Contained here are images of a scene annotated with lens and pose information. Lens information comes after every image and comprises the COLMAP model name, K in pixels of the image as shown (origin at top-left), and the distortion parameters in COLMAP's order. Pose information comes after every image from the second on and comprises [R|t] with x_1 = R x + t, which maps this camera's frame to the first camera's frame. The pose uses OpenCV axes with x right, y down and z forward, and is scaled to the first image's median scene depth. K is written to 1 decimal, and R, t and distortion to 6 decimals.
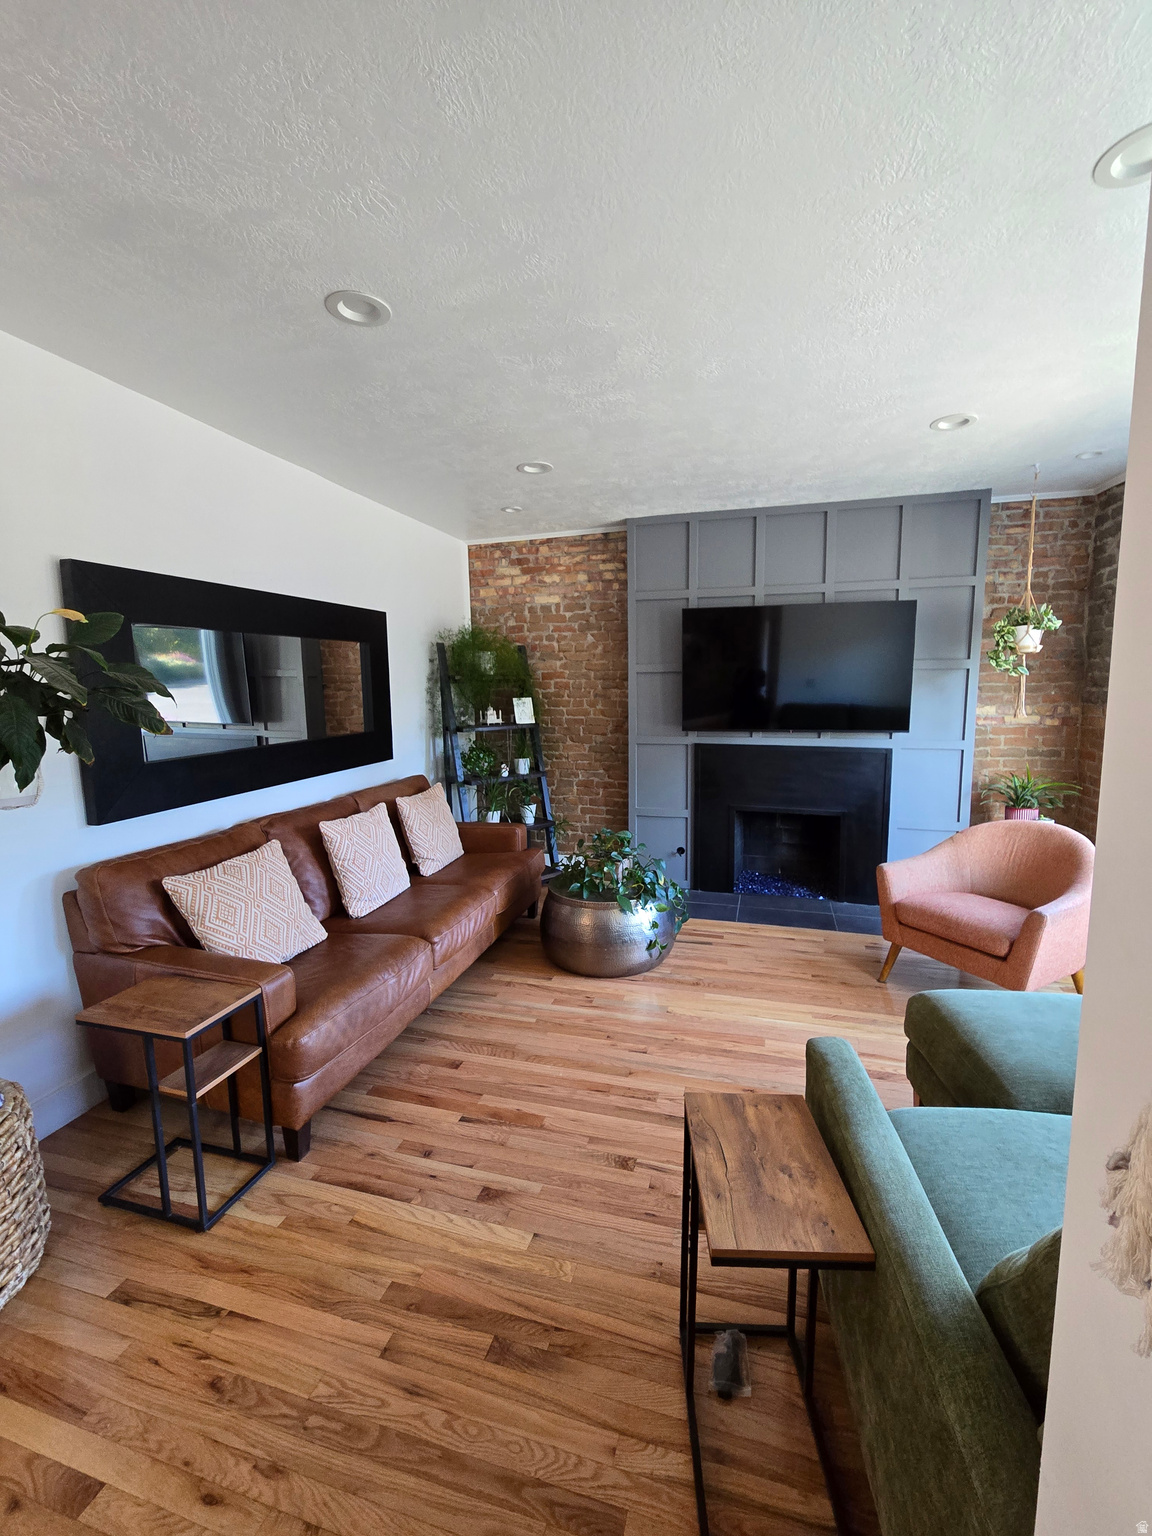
lens RADIAL K [[636.8, 0, 594.4], [0, 636.8, 766.3], [0, 0, 1]] dist [-0.000886, -0.000015]
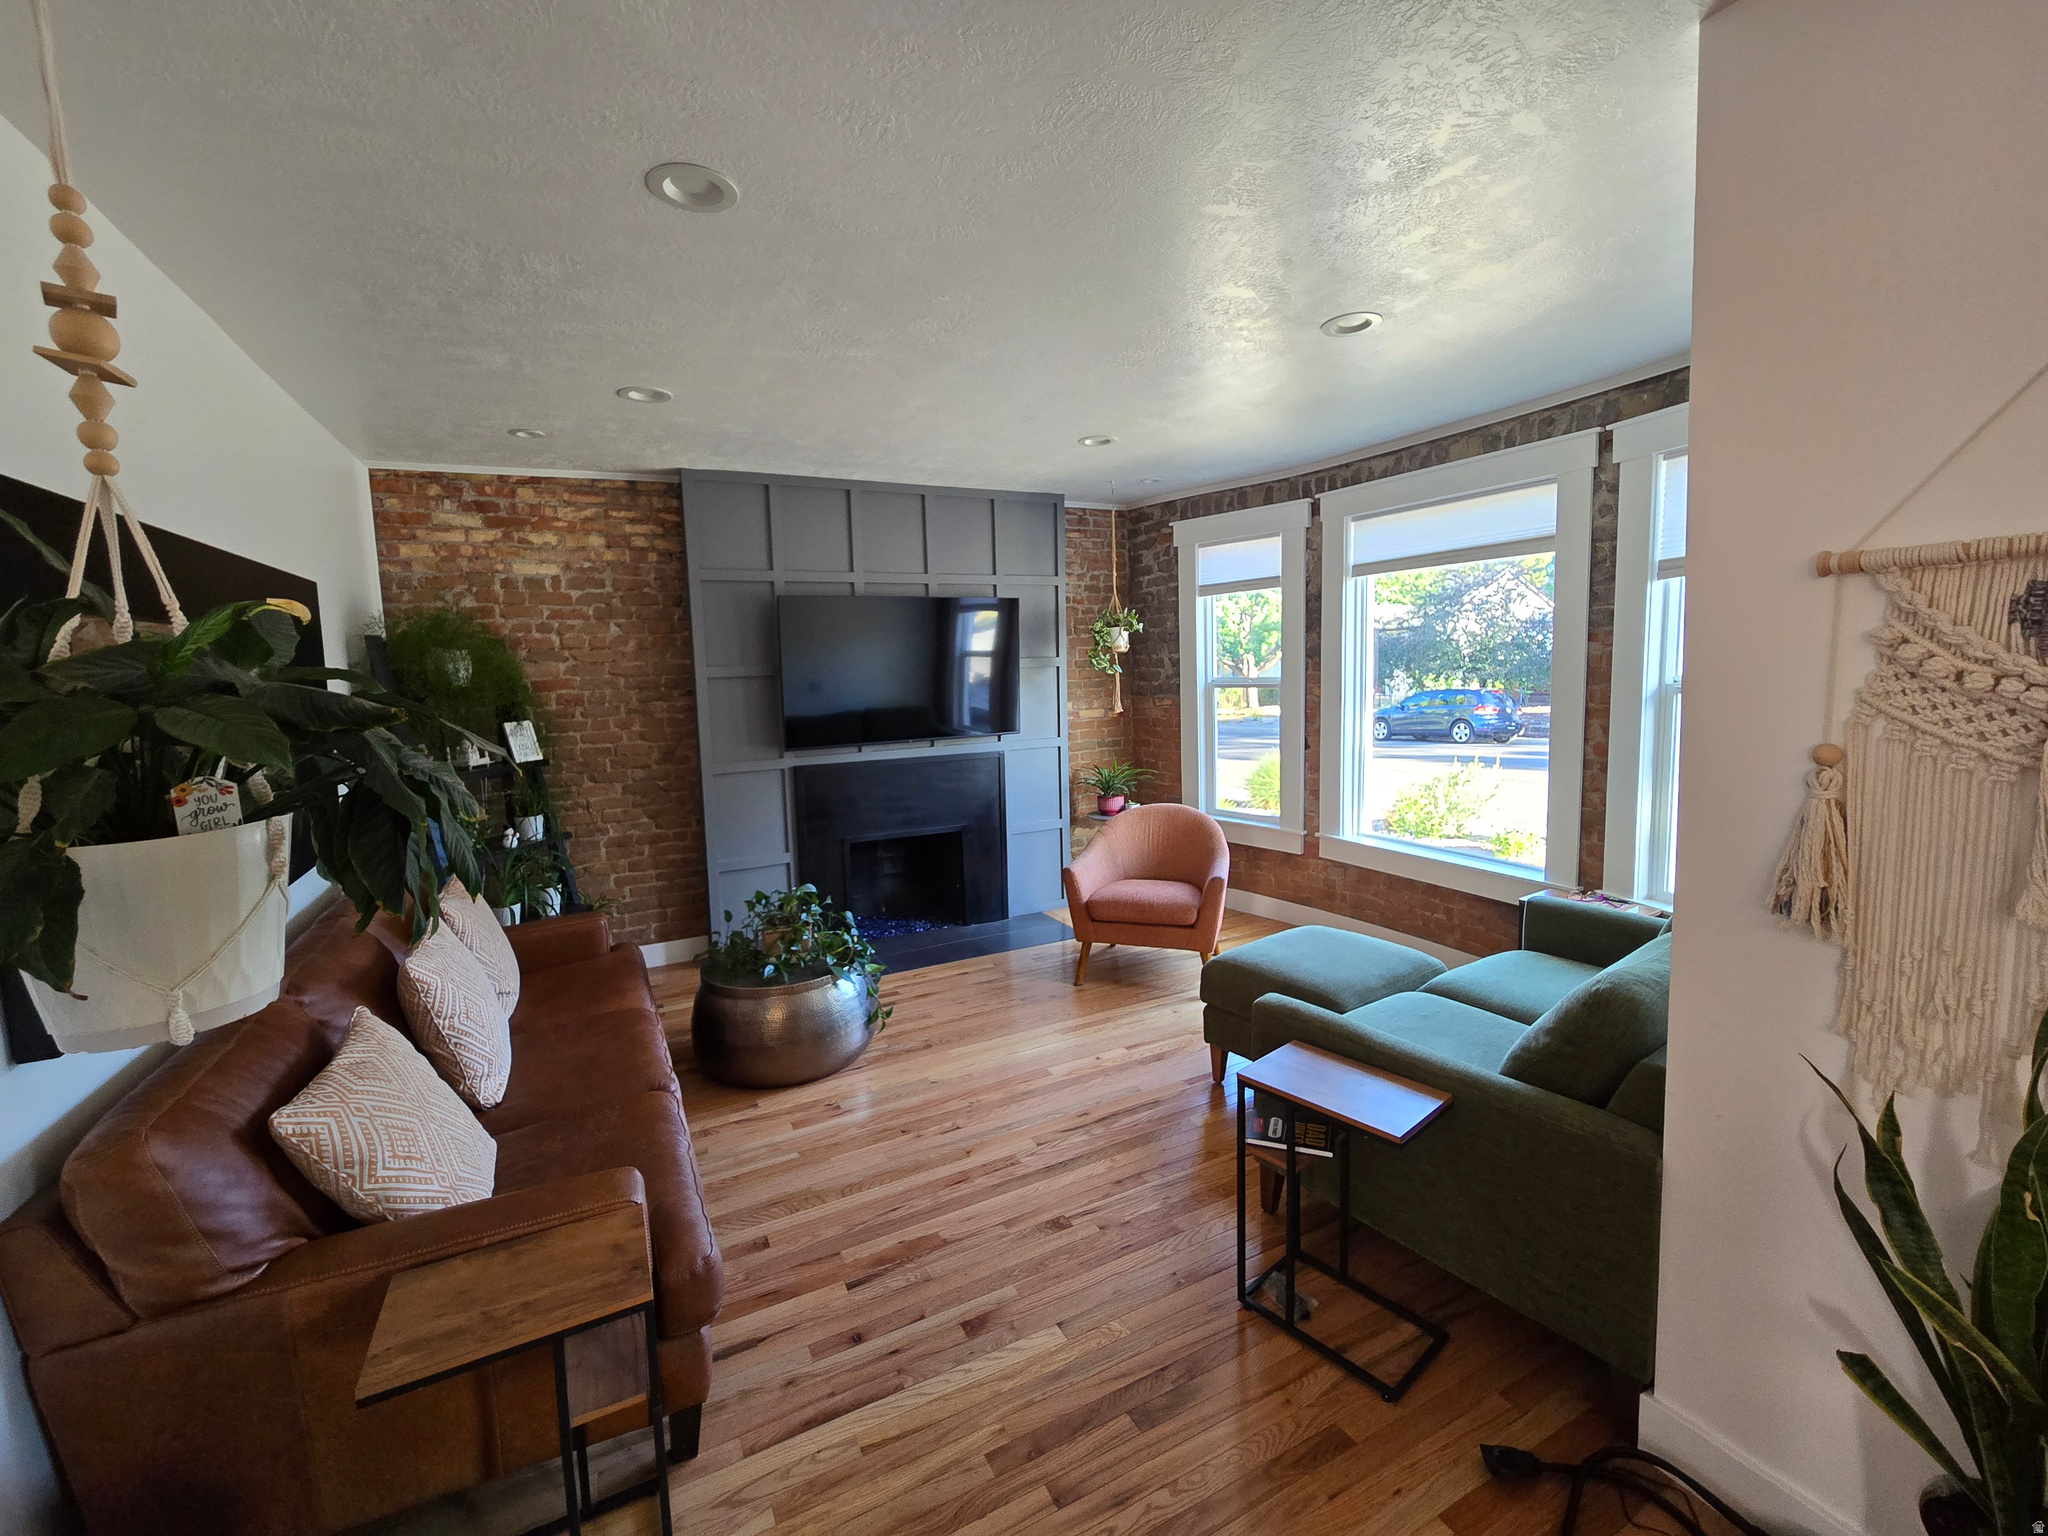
lens RADIAL K [[849.0, 0, 1015.4], [0, 849.0, 759.4], [0, 0, 1]] dist [-0.000886, -0.000015]
pose [[0.736899, -0.089371, 0.670069, -0.361436], [0.112493, 0.993613, 0.008812, -0.024506], [-0.666577, 0.068884, 0.742246, 0.048352]]
